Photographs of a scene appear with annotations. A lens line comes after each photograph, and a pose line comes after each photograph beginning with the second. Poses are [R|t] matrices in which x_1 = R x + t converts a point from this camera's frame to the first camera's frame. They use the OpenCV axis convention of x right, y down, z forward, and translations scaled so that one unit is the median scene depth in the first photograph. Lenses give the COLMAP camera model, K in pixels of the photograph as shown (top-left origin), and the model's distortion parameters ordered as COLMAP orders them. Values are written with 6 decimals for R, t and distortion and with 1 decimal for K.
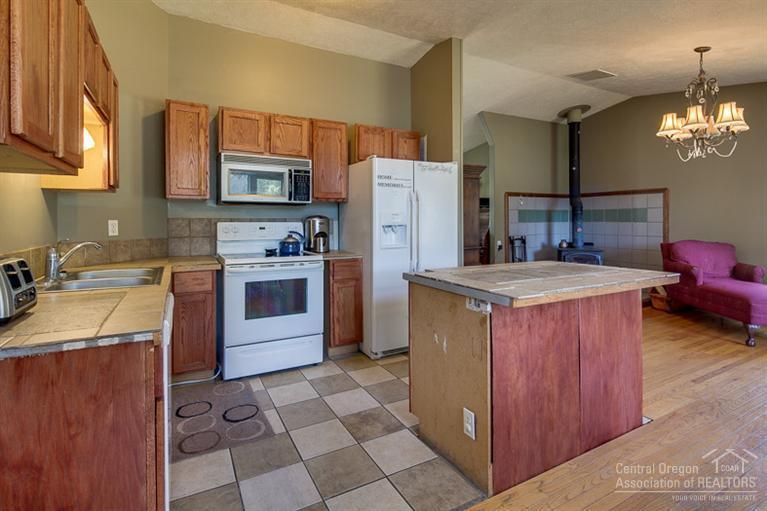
lens RADIAL K [[375.4, 0, 367.4], [0, 375.4, 220.9], [0, 0, 1]] dist [0.000003, -0.002359]
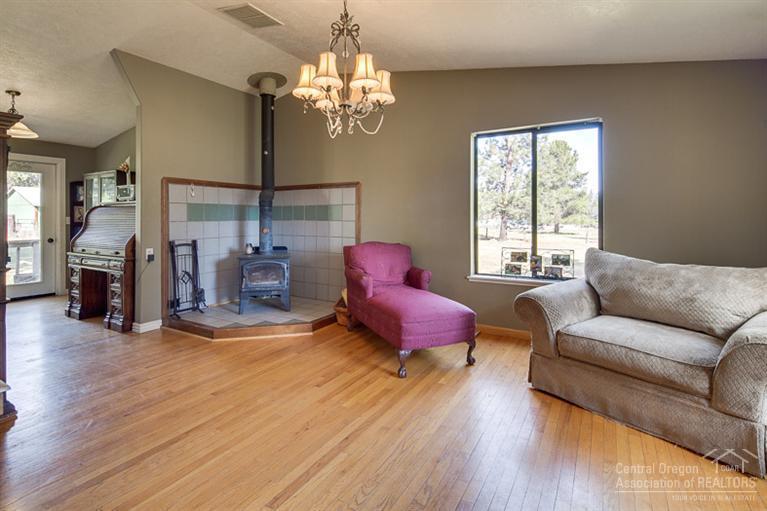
lens RADIAL K [[375.4, 0, 370.8], [0, 375.4, 216.0], [0, 0, 1]] dist [0.000003, -0.002359]
pose [[0.861150, 0.008201, 0.508285, 0.350191], [-0.003307, 0.999939, -0.010531, 0.000693], [-0.508341, 0.007388, 0.861124, 0.215648]]
